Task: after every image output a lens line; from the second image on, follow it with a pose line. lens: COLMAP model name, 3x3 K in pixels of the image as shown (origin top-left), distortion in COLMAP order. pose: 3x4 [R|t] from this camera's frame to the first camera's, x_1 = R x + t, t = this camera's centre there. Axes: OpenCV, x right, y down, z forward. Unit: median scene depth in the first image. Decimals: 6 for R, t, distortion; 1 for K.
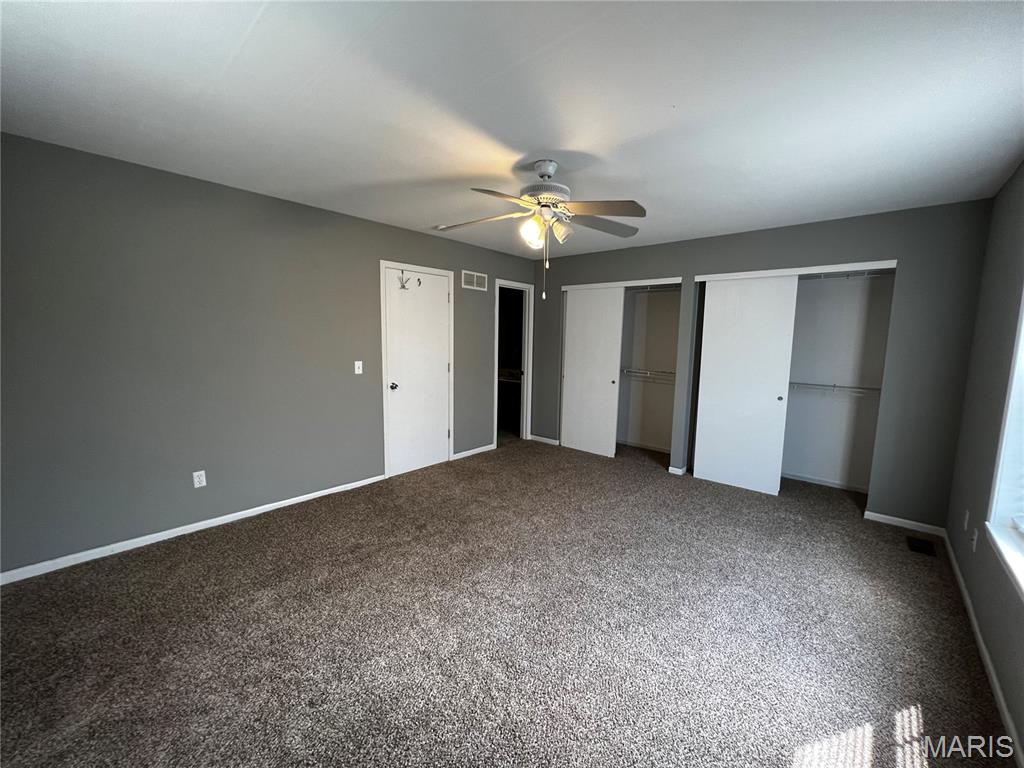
lens RADIAL K [[409.4, 0, 510.3], [0, 409.4, 382.3], [0, 0, 1]] dist [-0.000332, -0.000006]
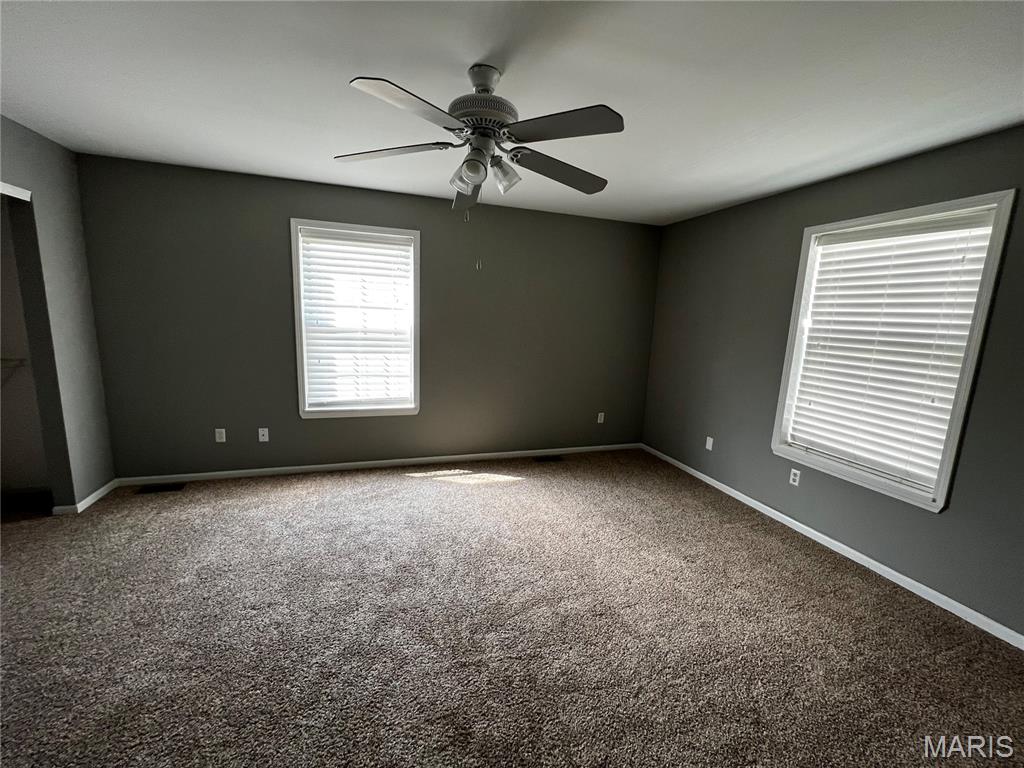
lens RADIAL K [[409.4, 0, 510.3], [0, 409.4, 382.3], [0, 0, 1]] dist [-0.000332, -0.000006]
pose [[-0.861573, -0.134991, 0.489357, -0.291009], [0.002960, 0.962642, 0.270761, -0.163369], [-0.507626, 0.234729, -0.828986, 1.317786]]
